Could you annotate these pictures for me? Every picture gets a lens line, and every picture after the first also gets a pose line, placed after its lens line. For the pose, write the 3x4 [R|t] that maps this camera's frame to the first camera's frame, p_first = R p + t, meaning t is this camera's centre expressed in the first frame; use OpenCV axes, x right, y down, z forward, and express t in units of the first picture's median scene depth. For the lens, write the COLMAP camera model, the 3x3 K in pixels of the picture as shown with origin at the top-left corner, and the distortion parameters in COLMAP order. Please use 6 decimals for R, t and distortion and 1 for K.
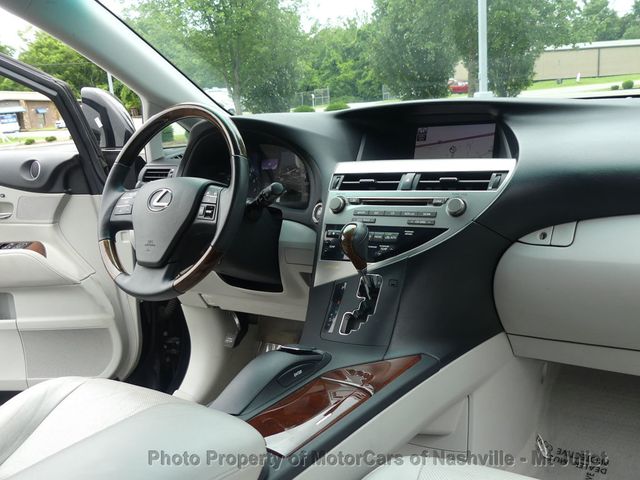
lens RADIAL K [[641.5, 0, 320.0], [0, 641.5, 240.0], [0, 0, 1]] dist [-0.001024, -0.026433]
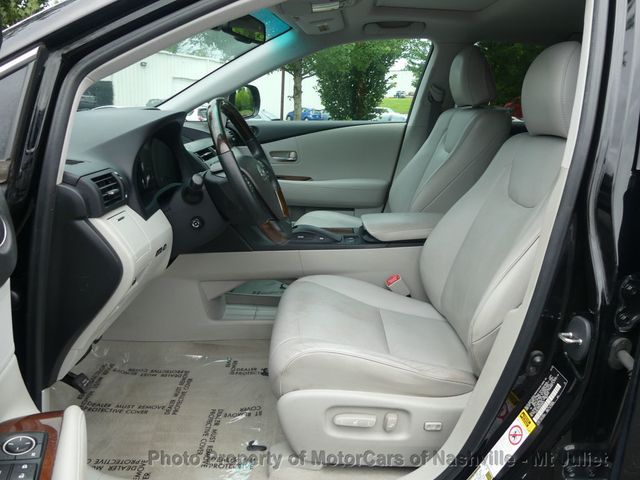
lens RADIAL K [[491.9, 0, 320.0], [0, 491.9, 240.0], [0, 0, 1]] dist [-0.014507, 0.034941]
pose [[-0.577968, -0.148166, 0.802496, -1.175230], [0.200731, 0.927354, 0.315788, -0.229924], [-0.790987, 0.343602, -0.506239, 1.494167]]
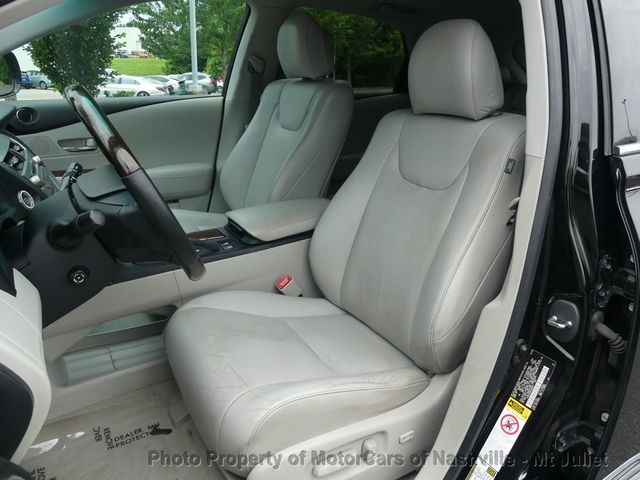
lens RADIAL K [[491.9, 0, 320.0], [0, 491.9, 240.0], [0, 0, 1]] dist [-0.014507, 0.034941]
pose [[-0.912661, -0.069871, 0.402702, -0.789676], [0.143116, 0.868271, 0.474998, -0.309780], [-0.382843, 0.491145, -0.782437, 1.548459]]
